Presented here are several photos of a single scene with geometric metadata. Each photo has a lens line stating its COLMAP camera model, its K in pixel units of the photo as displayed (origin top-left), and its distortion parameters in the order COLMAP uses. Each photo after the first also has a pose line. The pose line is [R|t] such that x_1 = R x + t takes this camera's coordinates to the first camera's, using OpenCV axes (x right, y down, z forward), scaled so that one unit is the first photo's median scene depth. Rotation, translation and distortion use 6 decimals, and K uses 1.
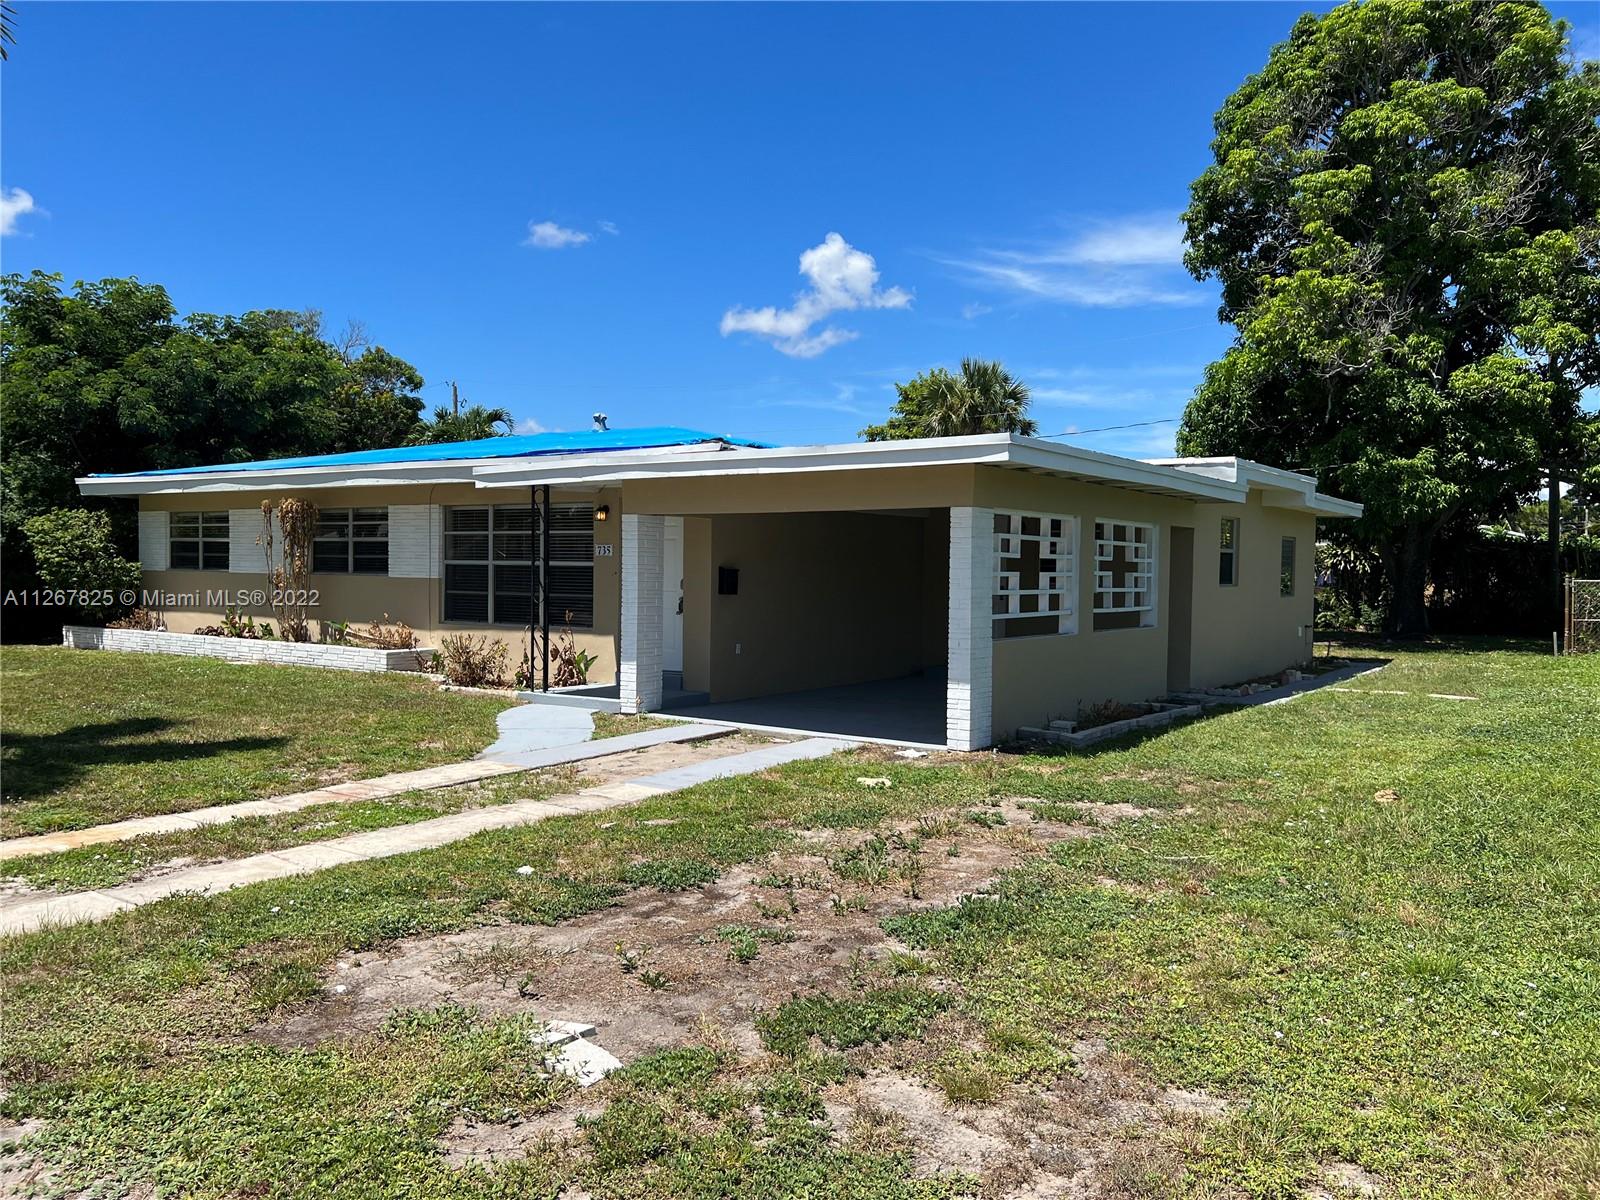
lens RADIAL K [[1241.0, 0, 801.3], [0, 1241.0, 596.9], [0, 0, 1]] dist [0.009450, -0.003811]
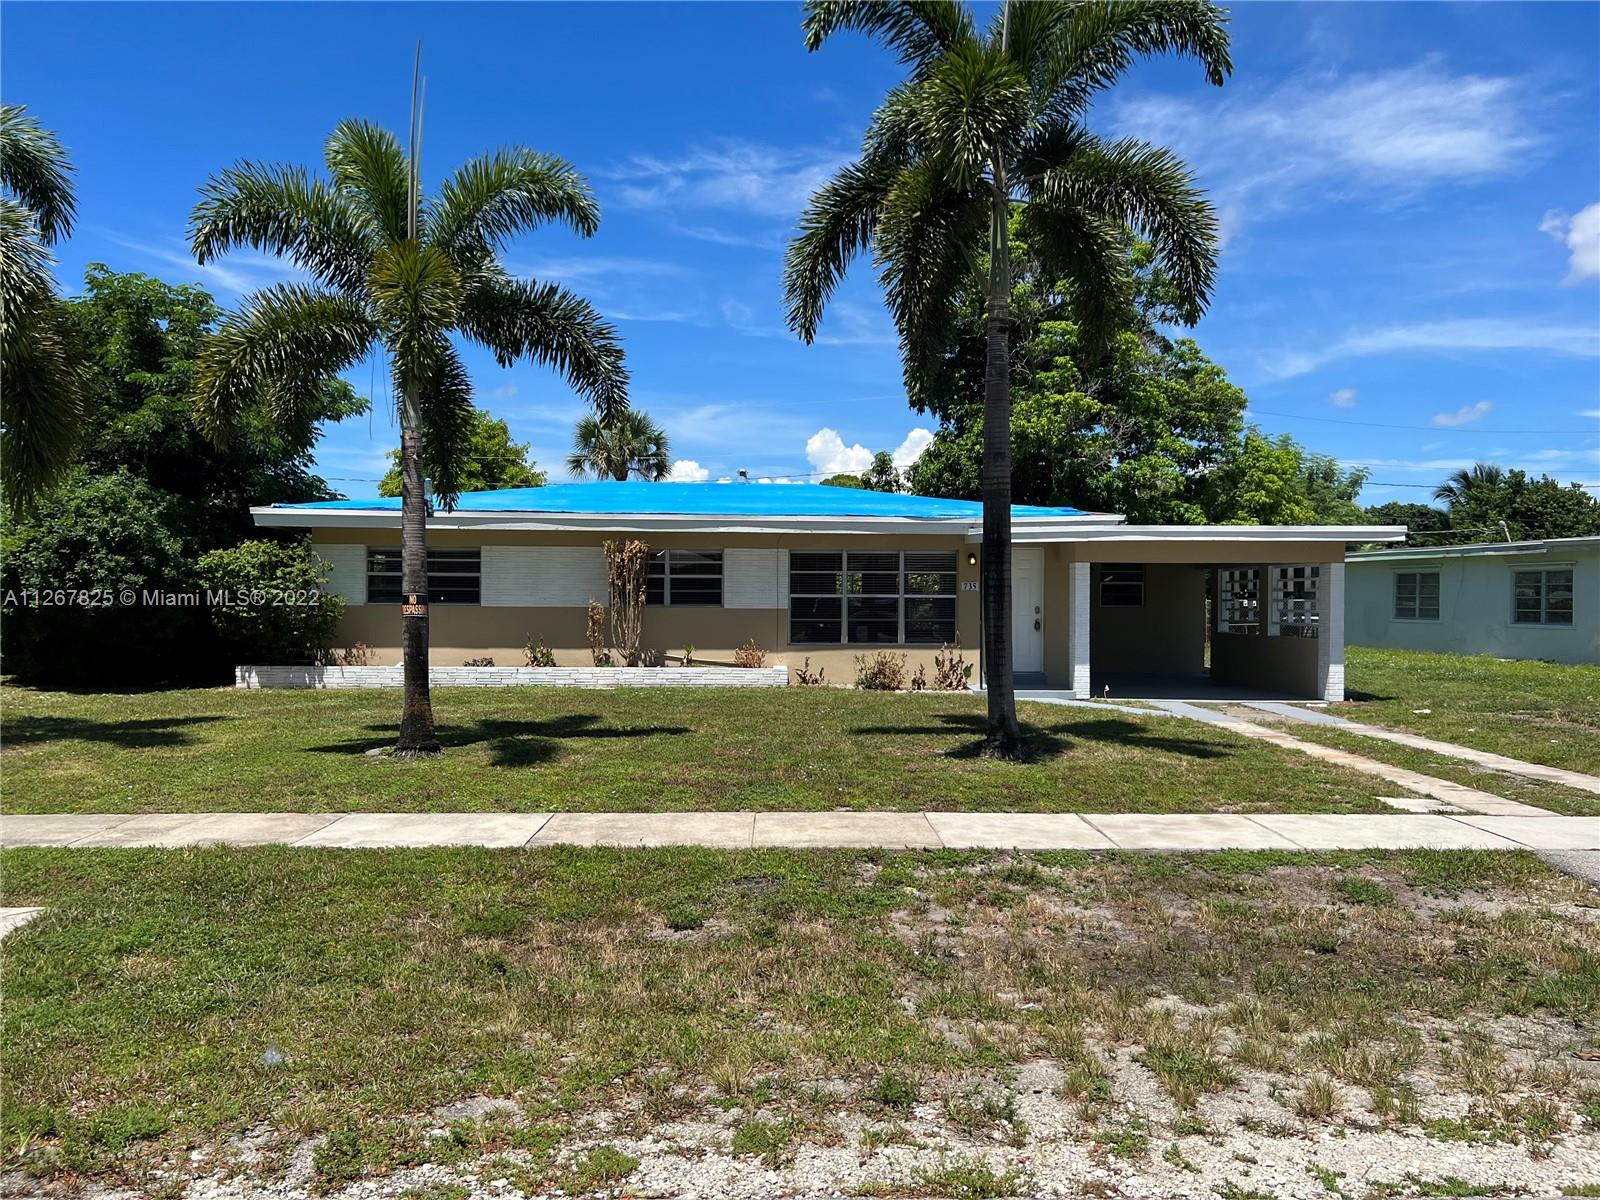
lens RADIAL K [[1241.0, 0, 797.9], [0, 1241.0, 602.5], [0, 0, 1]] dist [0.009450, -0.003811]
pose [[0.818526, -0.012358, 0.574337, -0.954213], [0.018838, 0.999808, -0.005334, -0.013707], [-0.574161, 0.015185, 0.818602, -0.006629]]
